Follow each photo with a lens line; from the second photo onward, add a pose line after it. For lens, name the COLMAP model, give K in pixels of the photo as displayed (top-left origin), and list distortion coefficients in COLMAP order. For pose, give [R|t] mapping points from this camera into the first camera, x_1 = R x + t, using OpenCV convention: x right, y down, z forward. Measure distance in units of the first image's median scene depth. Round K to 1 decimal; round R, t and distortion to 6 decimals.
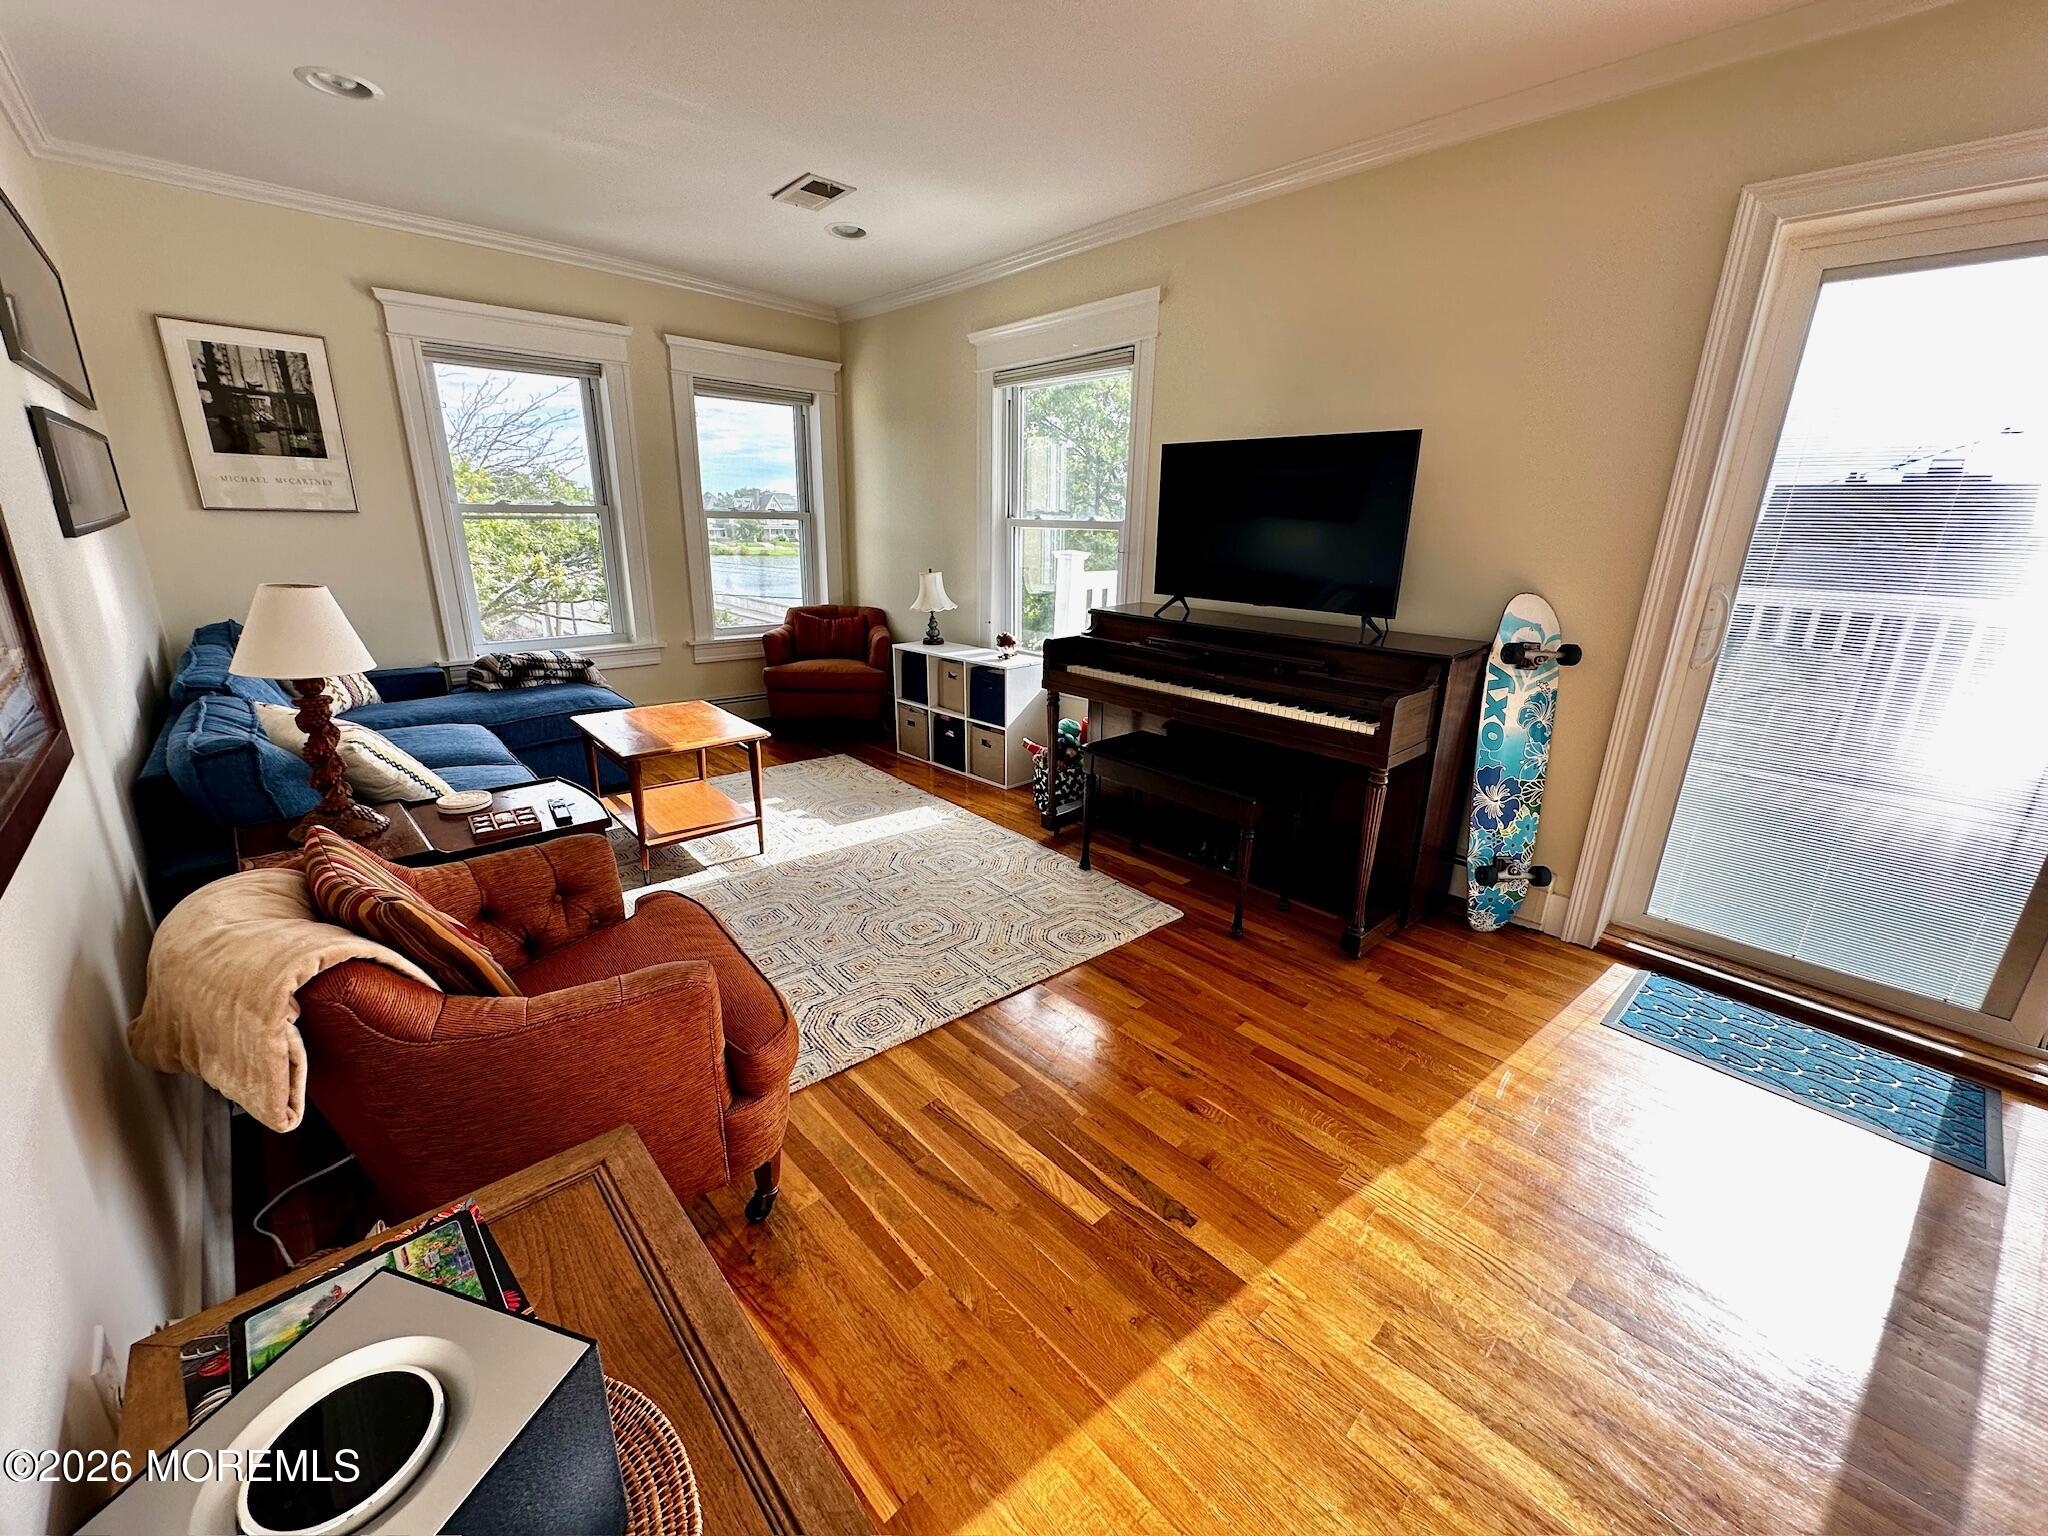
lens RADIAL K [[828.5, 0, 1022.8], [0, 828.5, 717.3], [0, 0, 1]] dist [-0.000859, -0.000084]
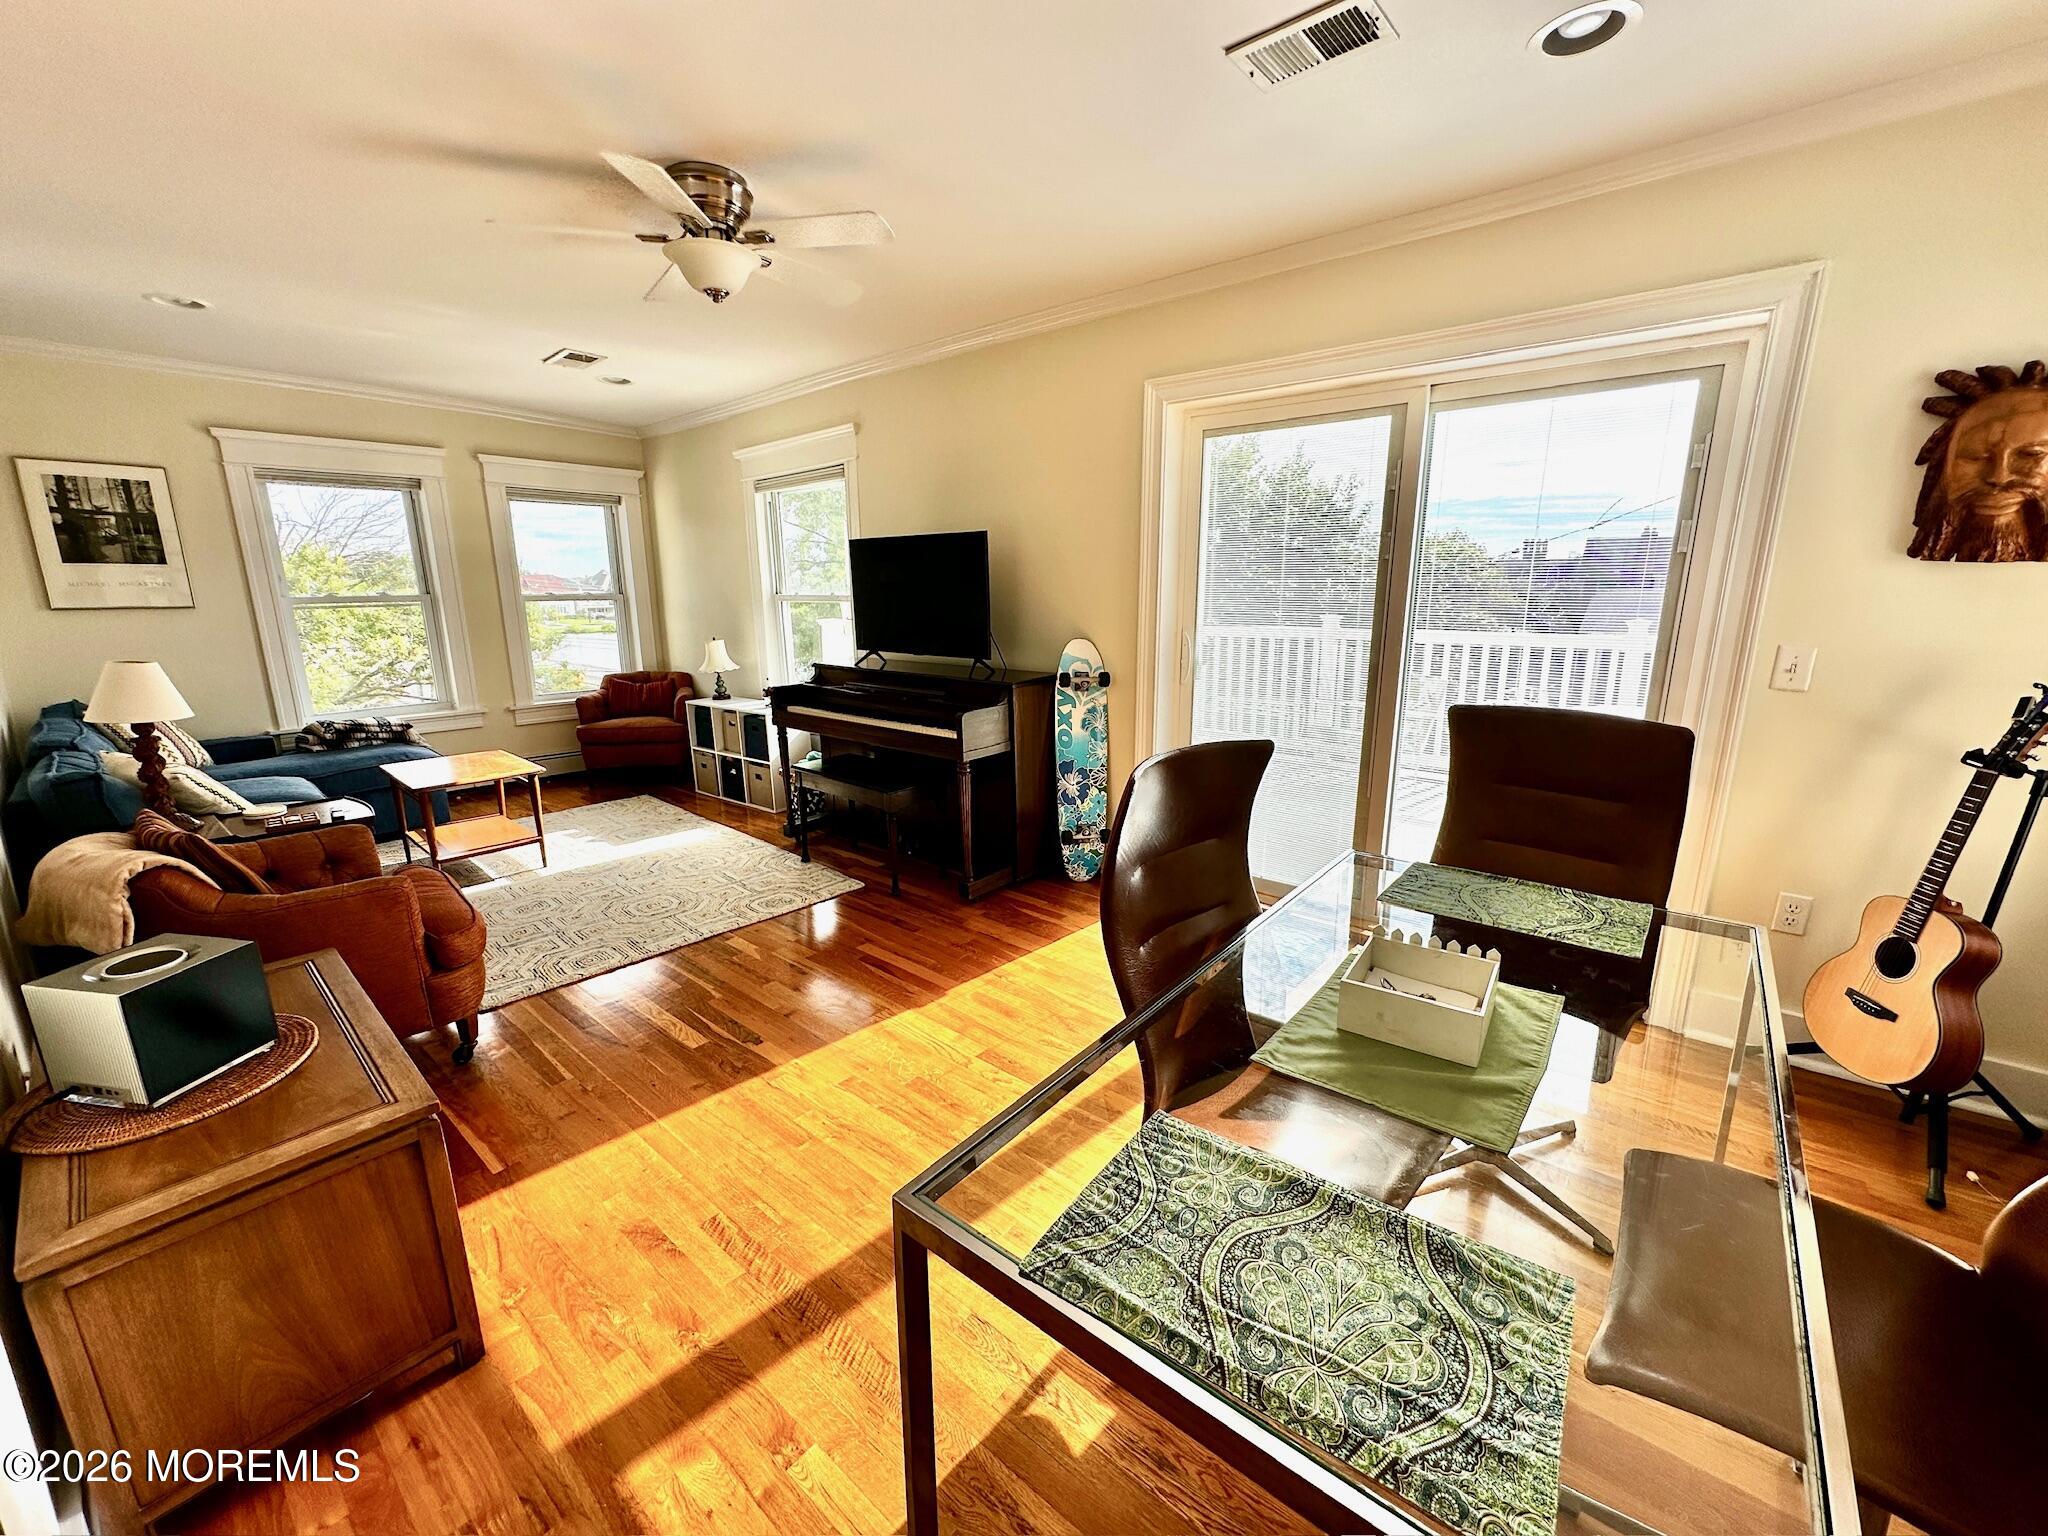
lens RADIAL K [[817.2, 0, 1020.5], [0, 817.2, 720.0], [0, 0, 1]] dist [0.000388, 0.000391]
pose [[0.993355, -0.046774, 0.105162, 0.273567], [0.054274, 0.996095, -0.069629, 0.066773], [-0.101494, 0.074874, 0.992015, -0.307257]]
